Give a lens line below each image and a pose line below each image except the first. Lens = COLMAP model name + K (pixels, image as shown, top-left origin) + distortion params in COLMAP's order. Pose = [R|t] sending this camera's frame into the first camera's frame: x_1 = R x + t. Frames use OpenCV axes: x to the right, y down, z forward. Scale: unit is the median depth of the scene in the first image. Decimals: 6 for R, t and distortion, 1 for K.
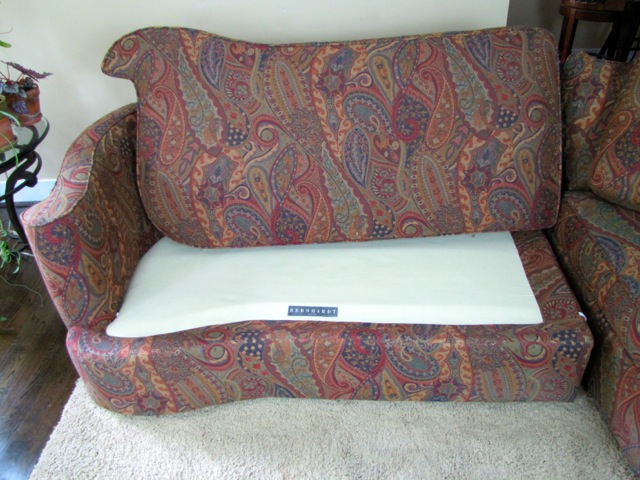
lens RADIAL K [[536.9, 0, 303.2], [0, 536.9, 238.5], [0, 0, 1]] dist [-0.179005, 0.161139]
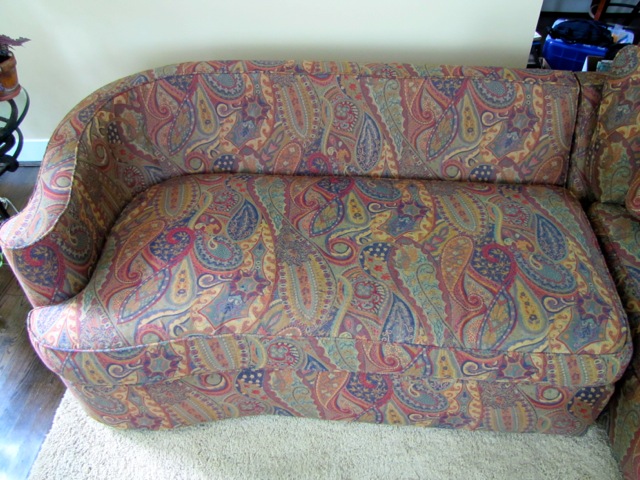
lens RADIAL K [[536.9, 0, 303.2], [0, 536.9, 238.5], [0, 0, 1]] dist [-0.179005, 0.161139]
pose [[0.999471, 0.032159, 0.004864, -0.015893], [-0.032524, 0.987845, 0.152003, -0.175130], [0.000084, -0.152081, 0.988368, 0.106137]]
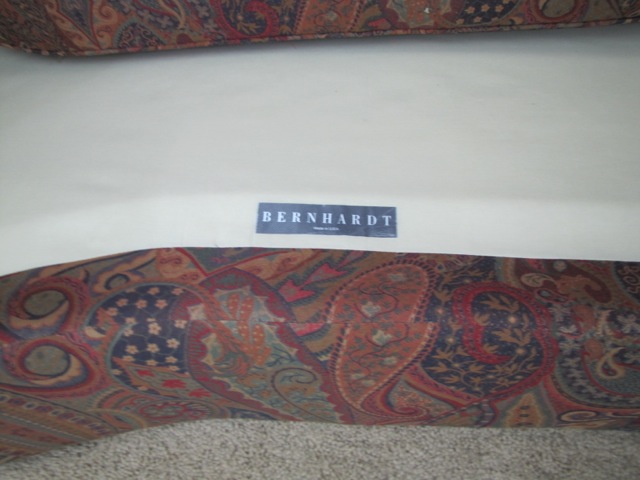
lens RADIAL K [[536.9, 0, 303.2], [0, 536.9, 238.5], [0, 0, 1]] dist [-0.179005, 0.161139]
pose [[0.998973, -0.017954, 0.041603, -0.013235], [0.004468, 0.952706, 0.303861, 0.040968], [-0.045092, -0.303363, 0.951808, 0.682992]]
